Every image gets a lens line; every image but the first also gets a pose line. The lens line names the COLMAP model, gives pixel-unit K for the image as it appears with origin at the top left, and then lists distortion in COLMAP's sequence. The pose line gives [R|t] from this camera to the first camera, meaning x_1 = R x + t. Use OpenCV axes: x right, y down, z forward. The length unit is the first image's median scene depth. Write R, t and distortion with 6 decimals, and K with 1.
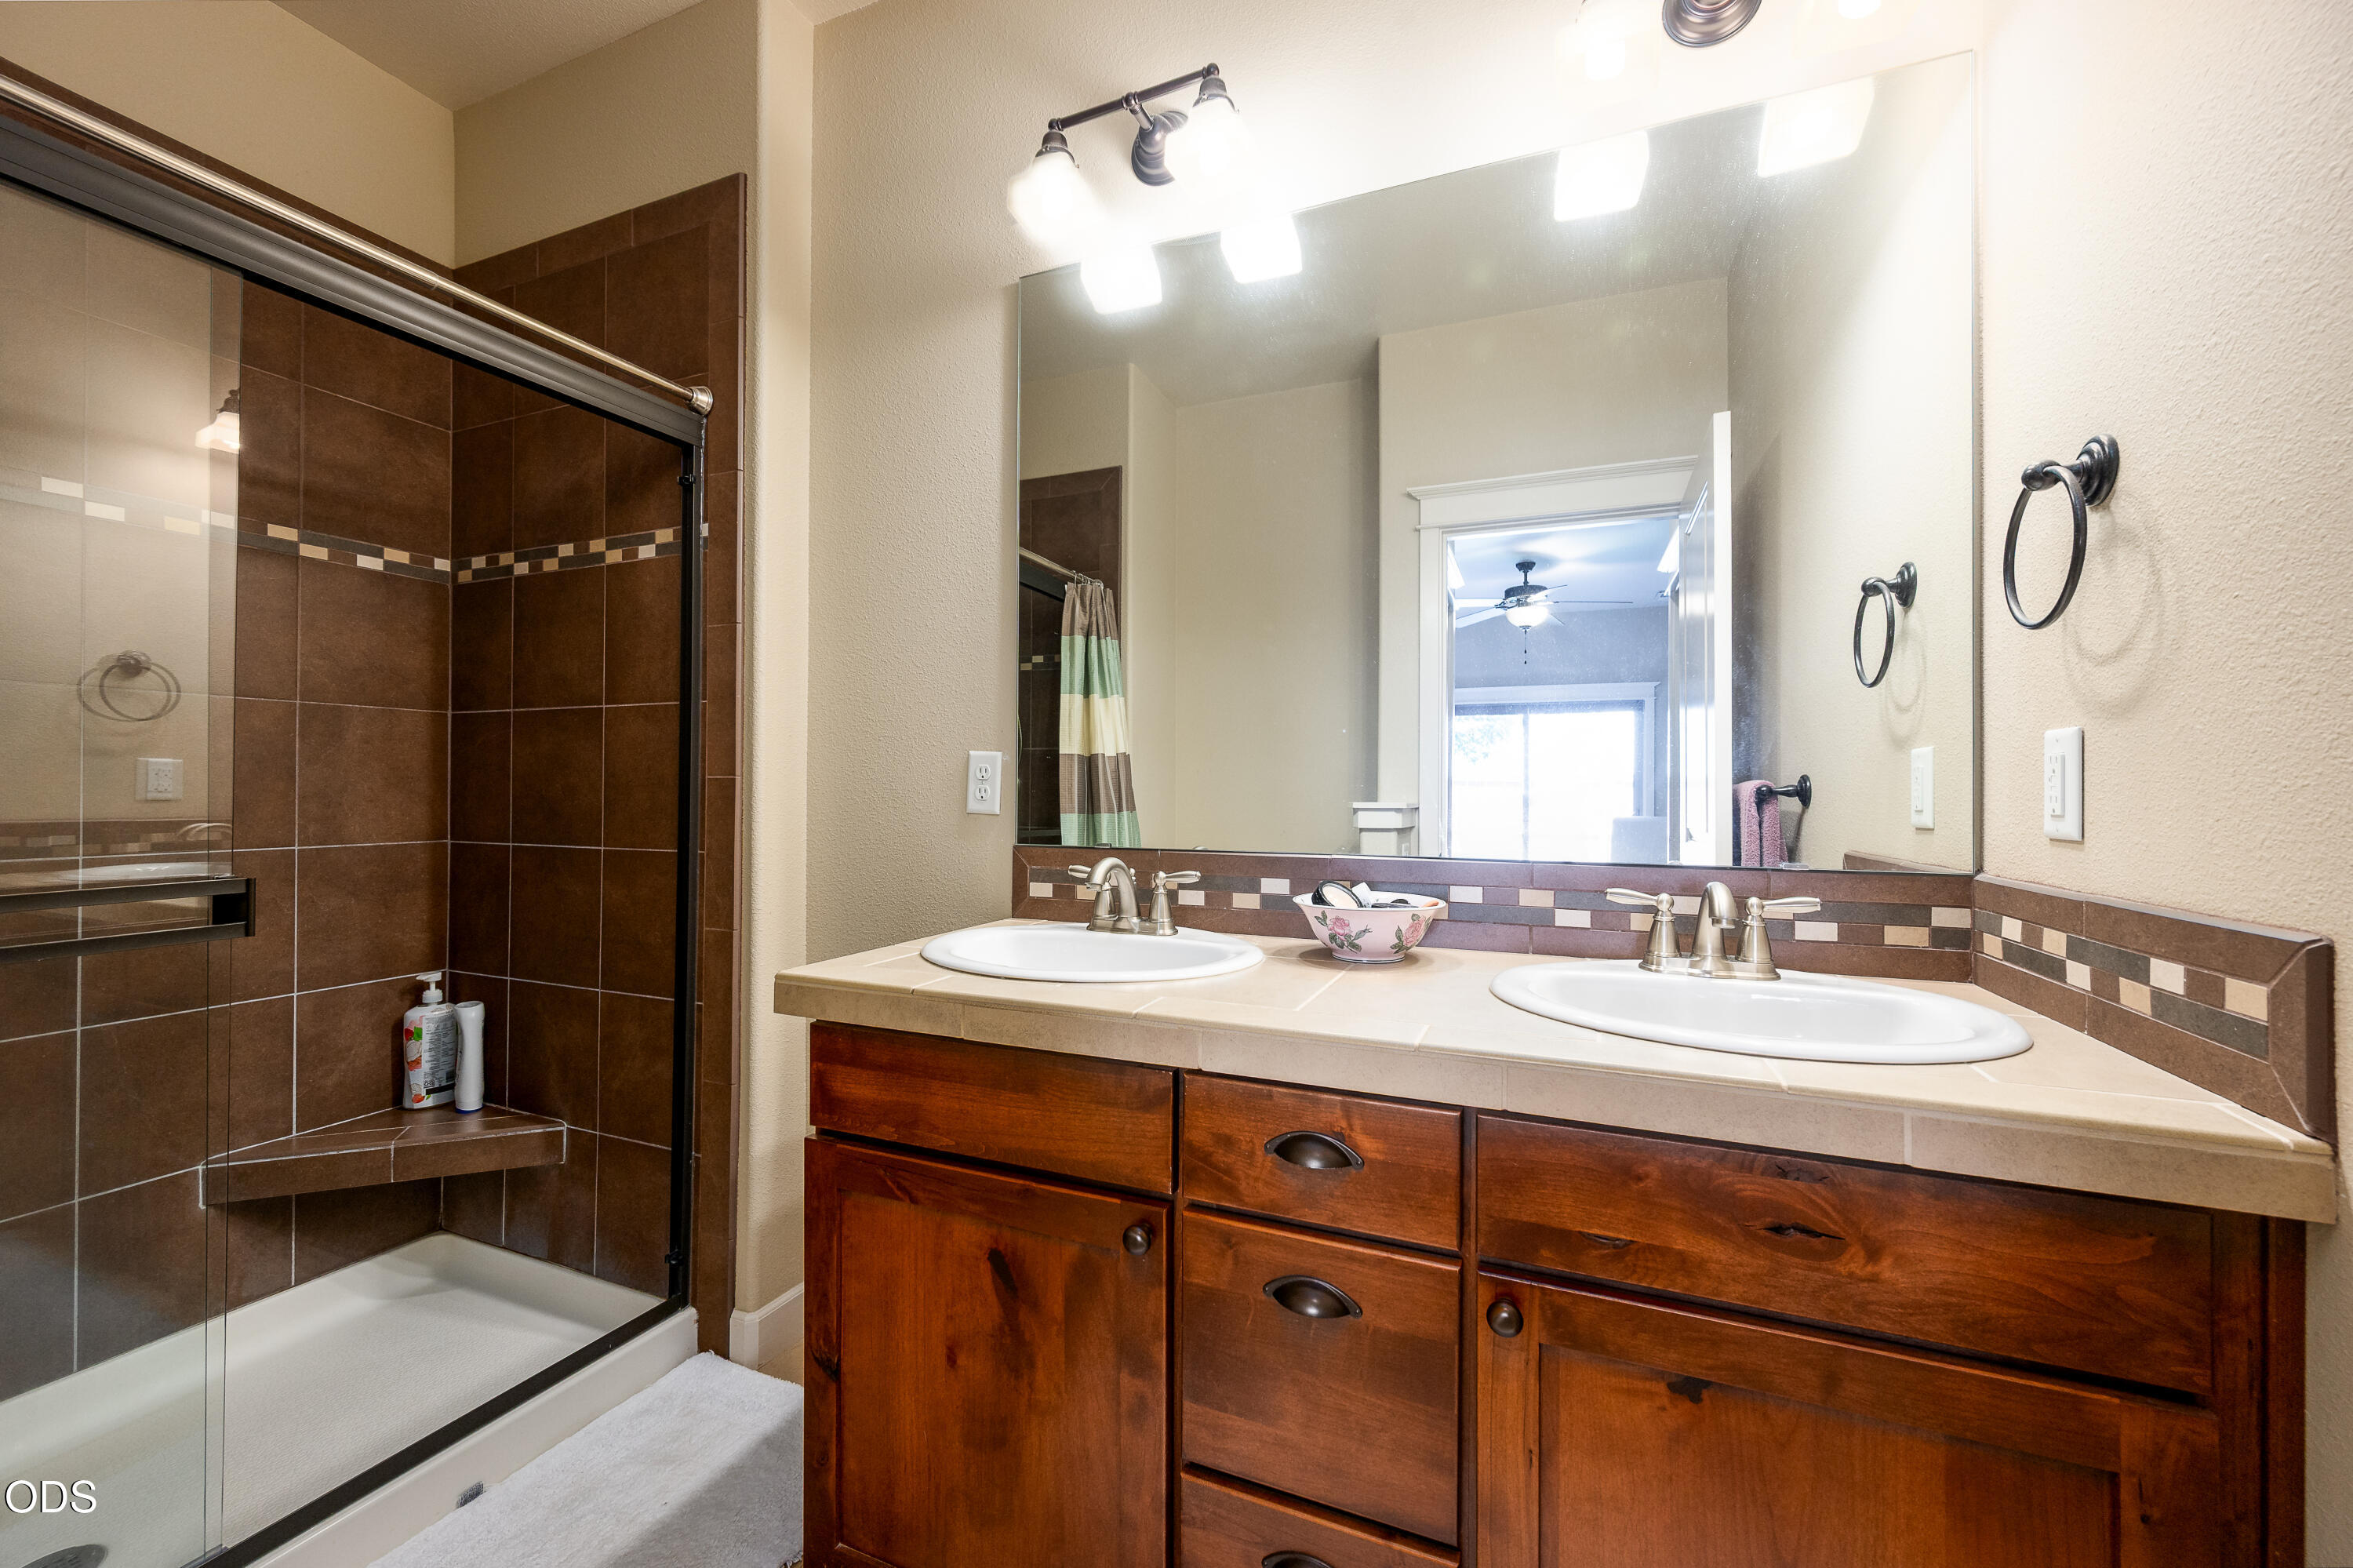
lens RADIAL K [[916.5, 0, 1179.4], [0, 916.5, 784.4], [0, 0, 1]] dist [-0.004473, 0.000981]
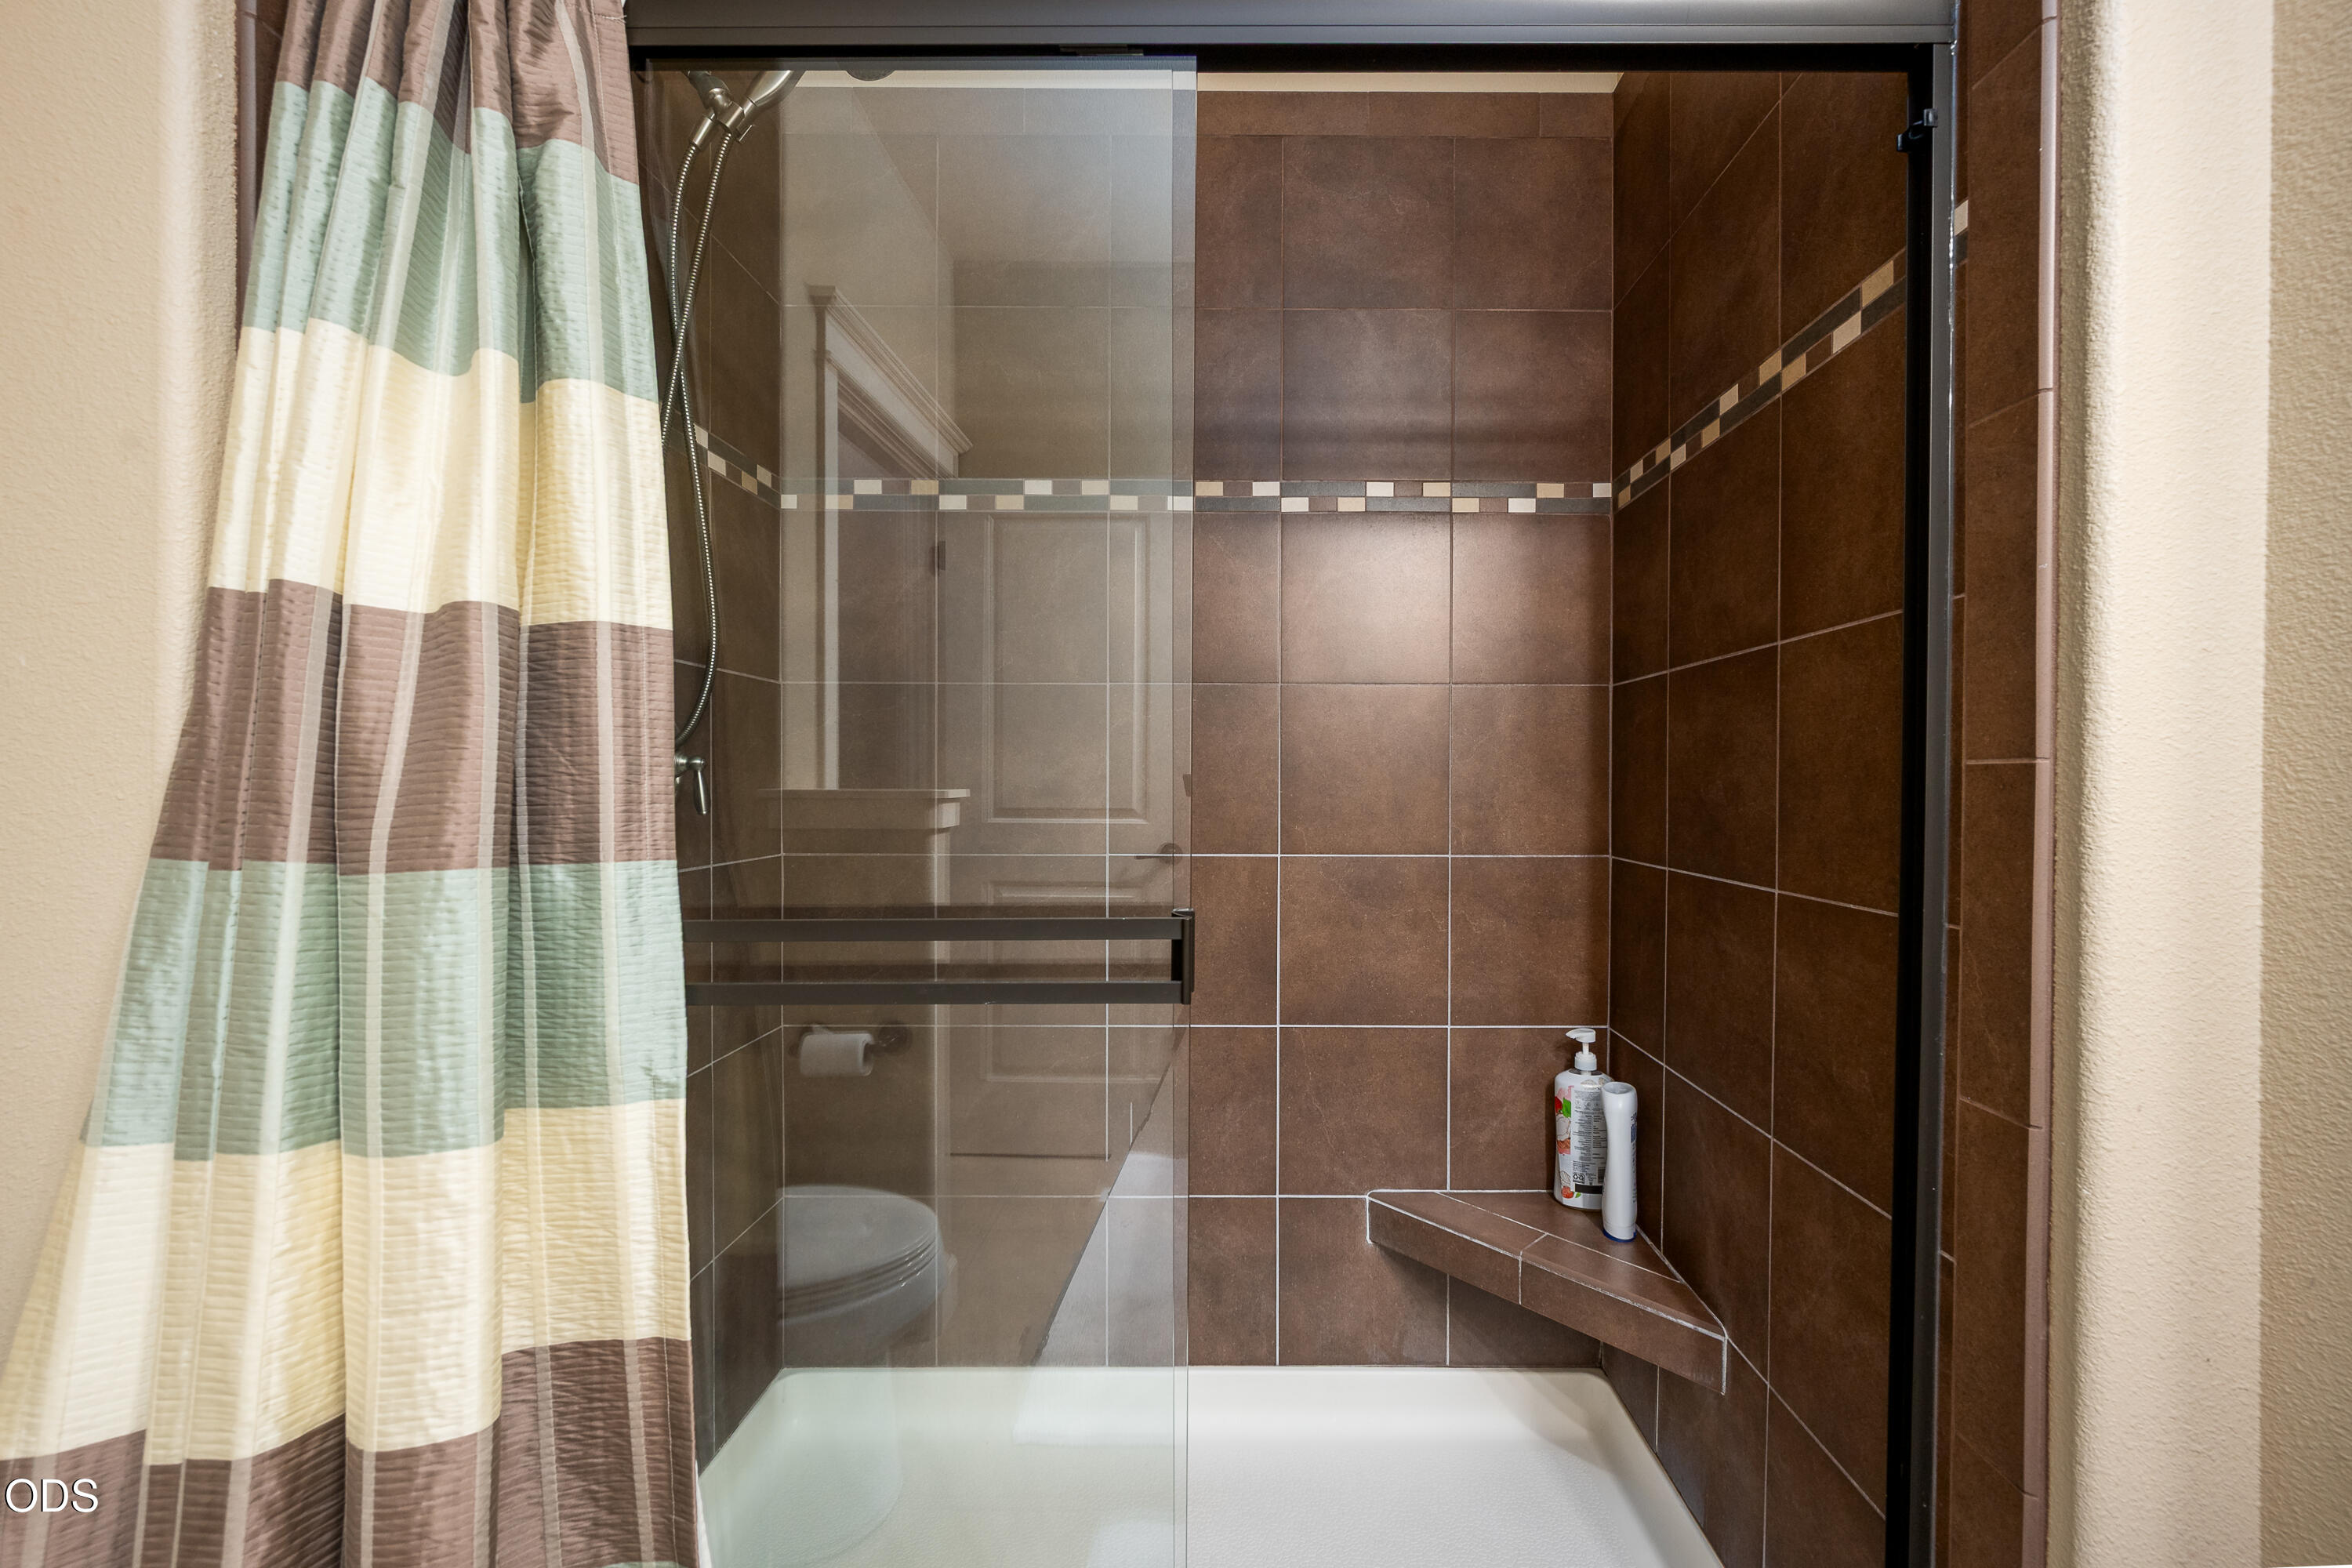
lens RADIAL K [[1026.1, 0, 1185.6], [0, 1026.1, 787.0], [0, 0, 1]] dist [0.001236, 0.000515]
pose [[0.382053, 0.002441, -0.924137, -0.171906], [0.003053, 0.999988, 0.003904, 0.000786], [0.924135, -0.004313, 0.382041, 0.398705]]
